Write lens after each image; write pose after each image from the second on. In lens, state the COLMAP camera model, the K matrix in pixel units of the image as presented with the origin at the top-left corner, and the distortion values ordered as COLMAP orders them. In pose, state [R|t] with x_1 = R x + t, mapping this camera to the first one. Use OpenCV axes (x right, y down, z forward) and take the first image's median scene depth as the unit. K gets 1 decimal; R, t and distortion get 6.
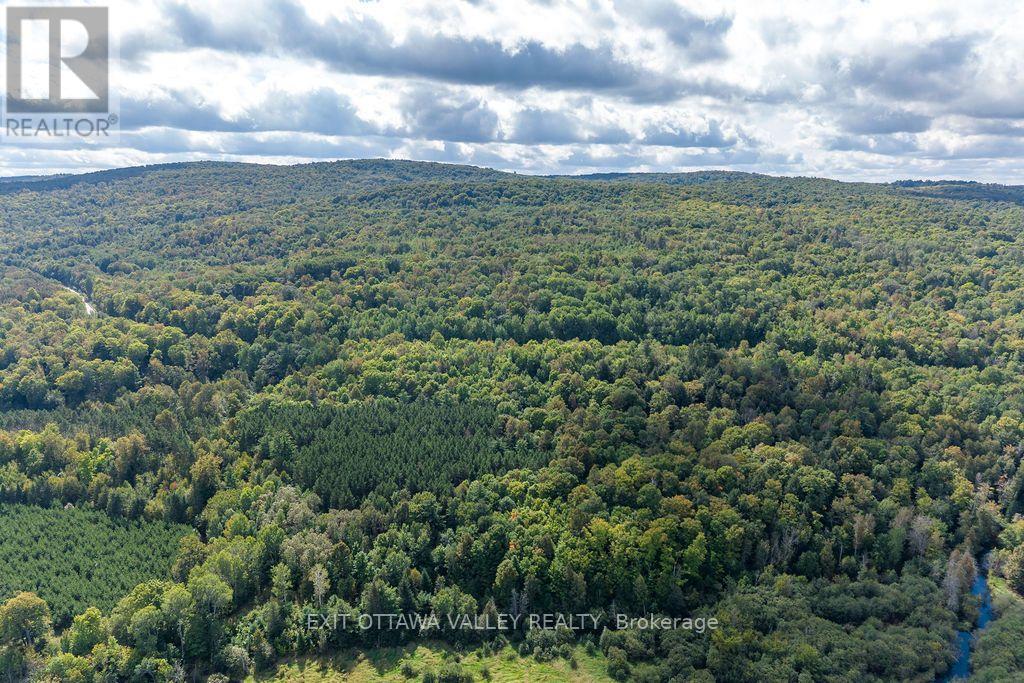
lens RADIAL K [[679.2, 0, 510.3], [0, 679.2, 388.3], [0, 0, 1]] dist [0.027922, -0.031078]
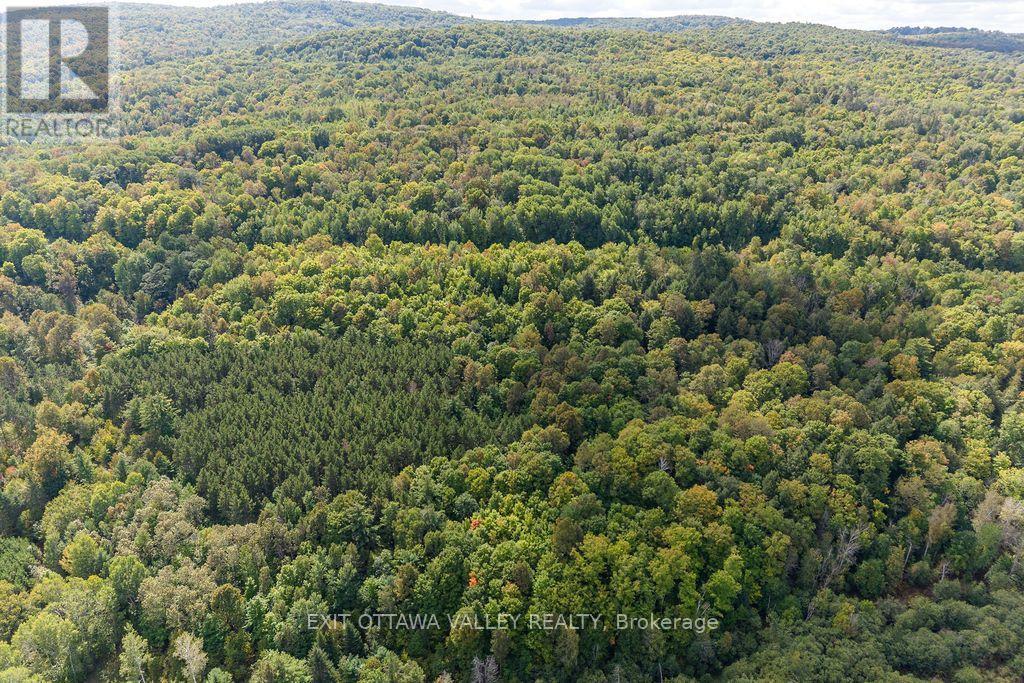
lens RADIAL K [[679.2, 0, 510.3], [0, 679.2, 388.3], [0, 0, 1]] dist [0.027922, -0.031078]
pose [[0.998538, -0.024611, 0.048121, 0.006683], [0.015057, 0.981734, 0.189662, -0.053234], [-0.051910, -0.188660, 0.980669, 0.186379]]
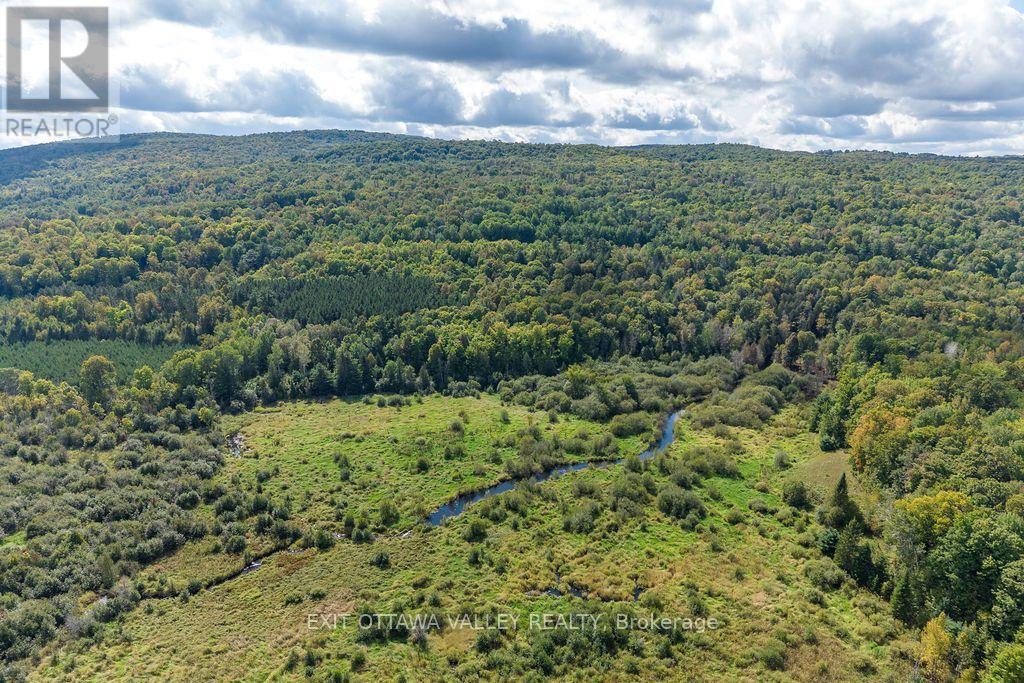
lens RADIAL K [[679.1, 0, 512.4], [0, 679.1, 389.2], [0, 0, 1]] dist [0.020363, -0.025559]
pose [[0.997974, -0.021142, 0.060010, 0.037275], [0.019896, 0.999576, 0.021276, 0.169546], [-0.060435, -0.020039, 0.997971, -0.236571]]
